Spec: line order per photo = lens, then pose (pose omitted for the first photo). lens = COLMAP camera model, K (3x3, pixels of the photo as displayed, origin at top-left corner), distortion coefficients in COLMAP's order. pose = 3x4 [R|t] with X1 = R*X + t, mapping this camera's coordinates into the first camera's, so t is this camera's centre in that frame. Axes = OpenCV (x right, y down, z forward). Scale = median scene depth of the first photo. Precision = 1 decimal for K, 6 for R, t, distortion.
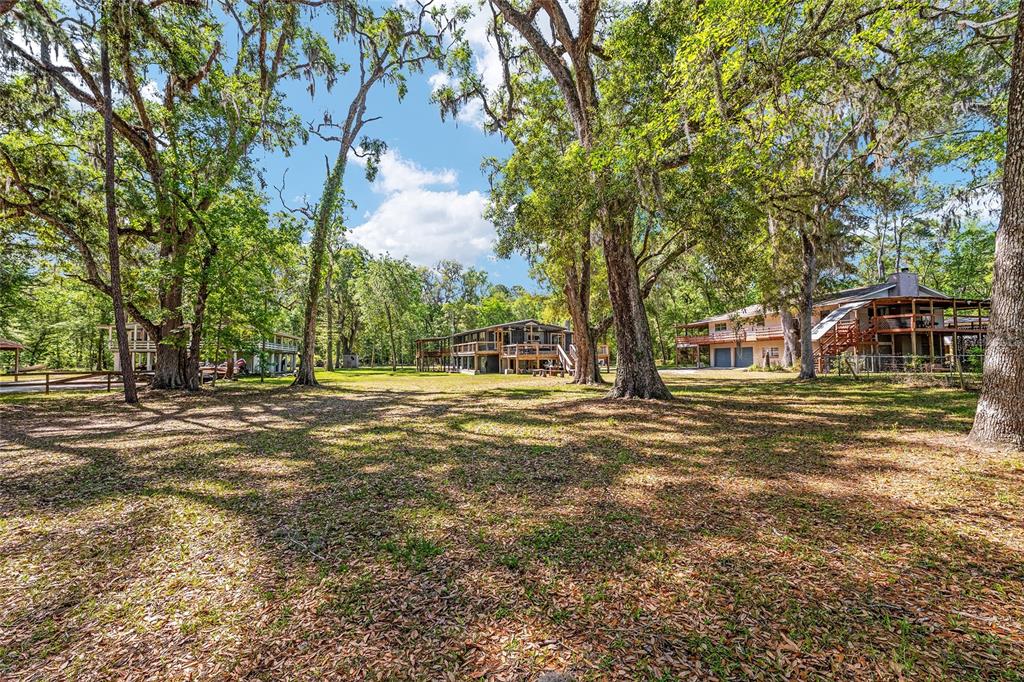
lens RADIAL K [[413.7, 0, 514.8], [0, 413.7, 342.5], [0, 0, 1]] dist [-0.022093, 0.000636]
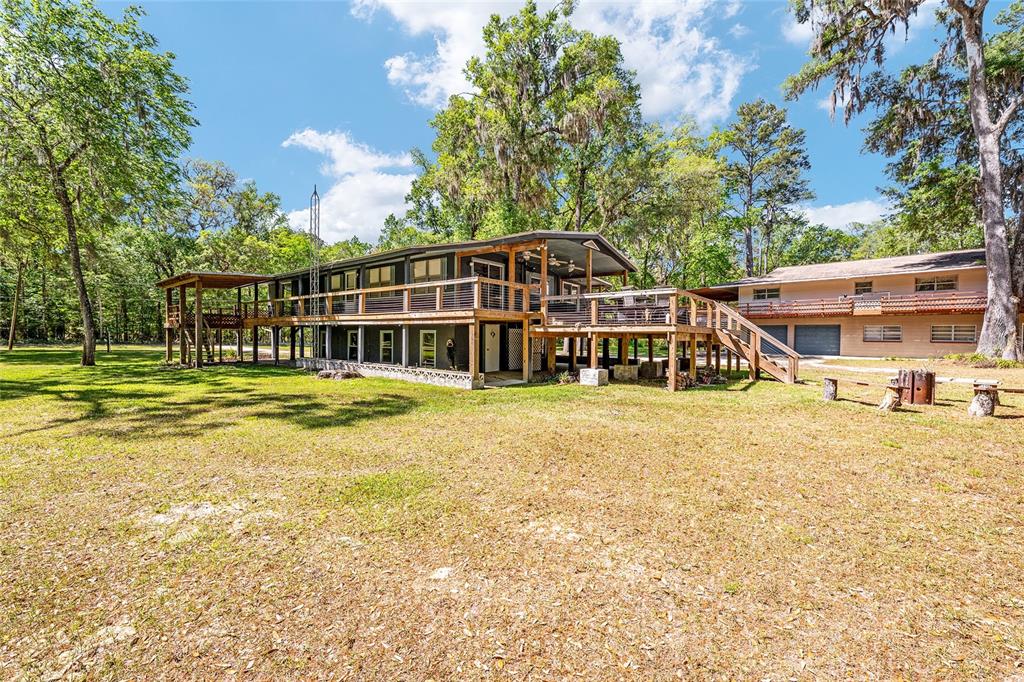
lens RADIAL K [[413.7, 0, 514.8], [0, 413.7, 342.5], [0, 0, 1]] dist [-0.022093, 0.000636]
pose [[0.856503, 0.008443, 0.516073, -0.092012], [-0.037428, 0.998250, 0.045786, 0.012966], [-0.514784, -0.058532, 0.855320, 0.308648]]
